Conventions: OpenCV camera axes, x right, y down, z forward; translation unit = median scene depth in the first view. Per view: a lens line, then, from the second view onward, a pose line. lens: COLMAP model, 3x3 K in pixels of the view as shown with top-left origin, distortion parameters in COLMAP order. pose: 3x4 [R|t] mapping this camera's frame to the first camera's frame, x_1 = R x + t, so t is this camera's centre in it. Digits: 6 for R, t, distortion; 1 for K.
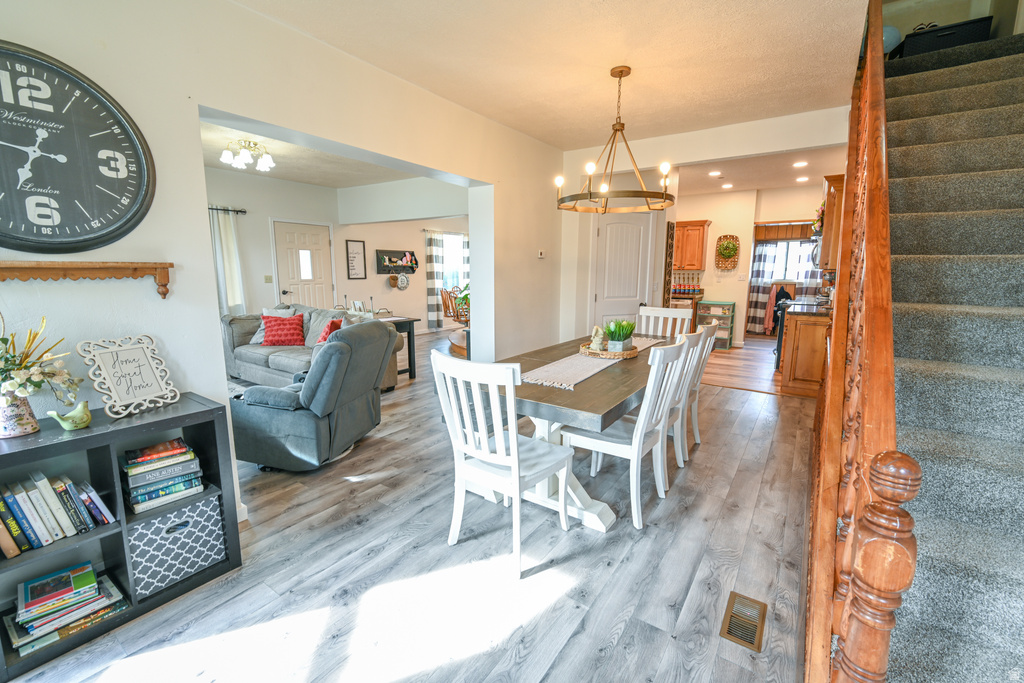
lens RADIAL K [[432.6, 0, 513.7], [0, 432.6, 341.5], [0, 0, 1]] dist [-0.001605, -0.000231]
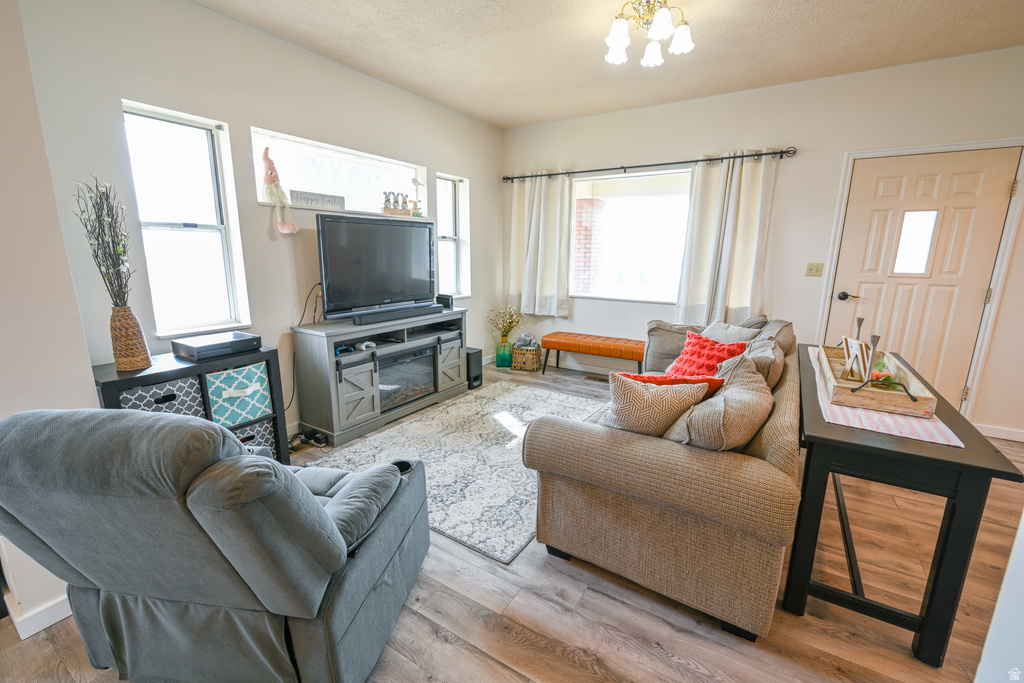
lens RADIAL K [[432.6, 0, 509.6], [0, 432.6, 341.8], [0, 0, 1]] dist [-0.001605, -0.000231]
pose [[0.046013, 0.201426, -0.978422, -0.020552], [-0.170421, 0.966684, 0.190994, -0.086755], [0.984296, 0.157955, 0.078807, 0.540245]]
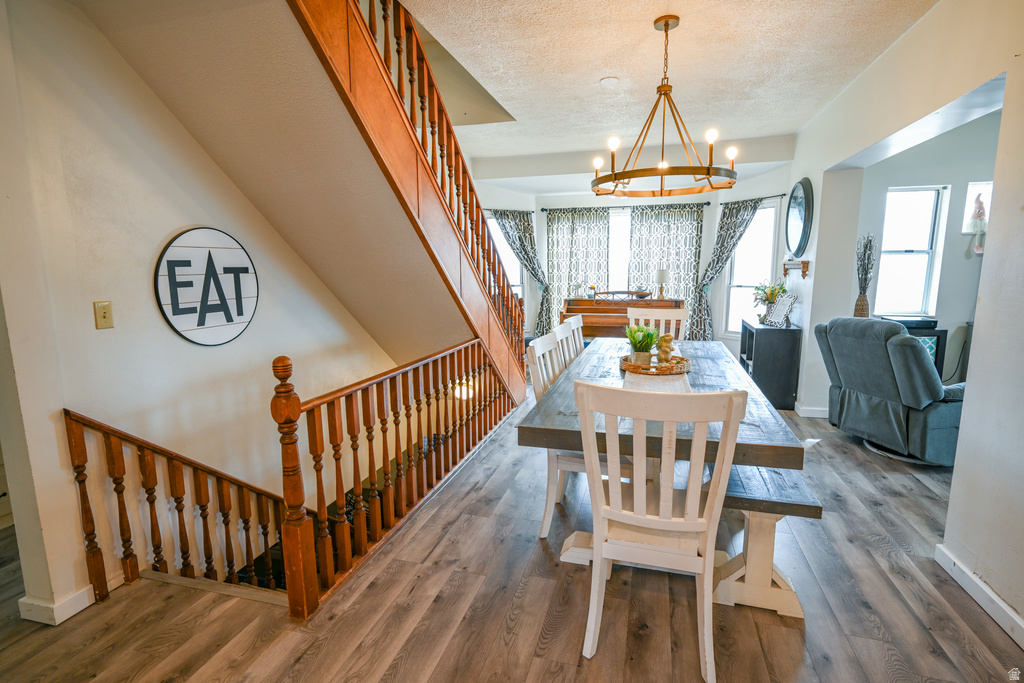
lens RADIAL K [[492.5, 0, 513.3], [0, 492.5, 344.5], [0, 0, 1]] dist [-0.004793, -0.000227]
pose [[-0.946428, 0.053712, -0.318416, 0.337513], [-0.049275, 0.950499, 0.306796, -0.125425], [0.319133, 0.306050, -0.896932, 0.765377]]
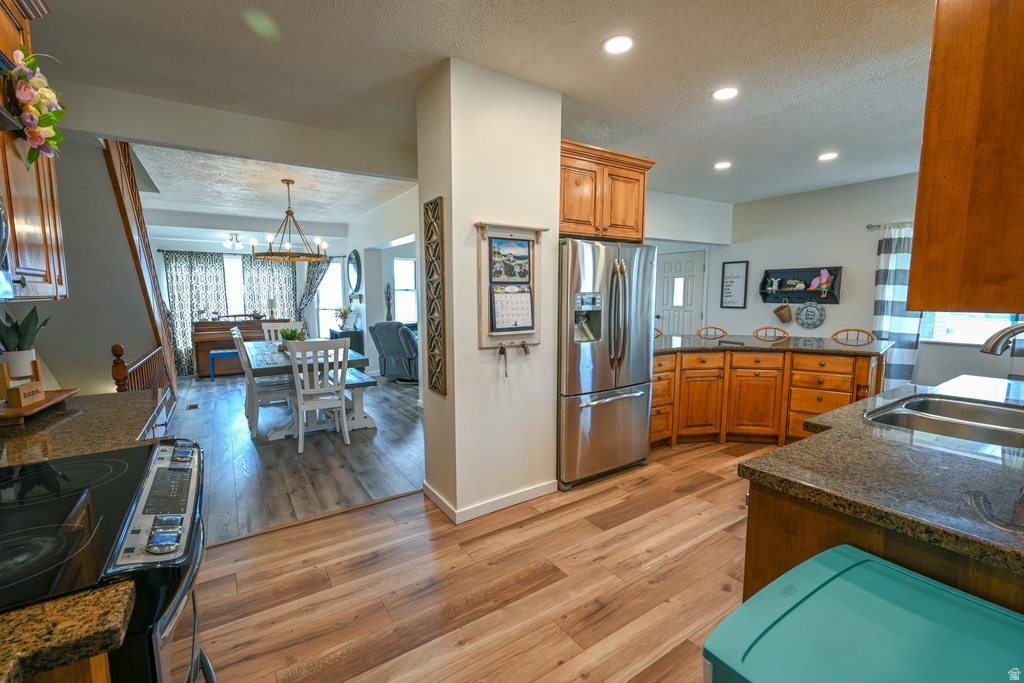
lens RADIAL K [[432.6, 0, 511.4], [0, 432.6, 339.7], [0, 0, 1]] dist [-0.001605, -0.000231]
pose [[-0.364650, 0.093101, -0.926479, 0.617862], [-0.153818, 0.975296, 0.158548, -0.166723], [0.918352, 0.200323, -0.341321, 0.997499]]
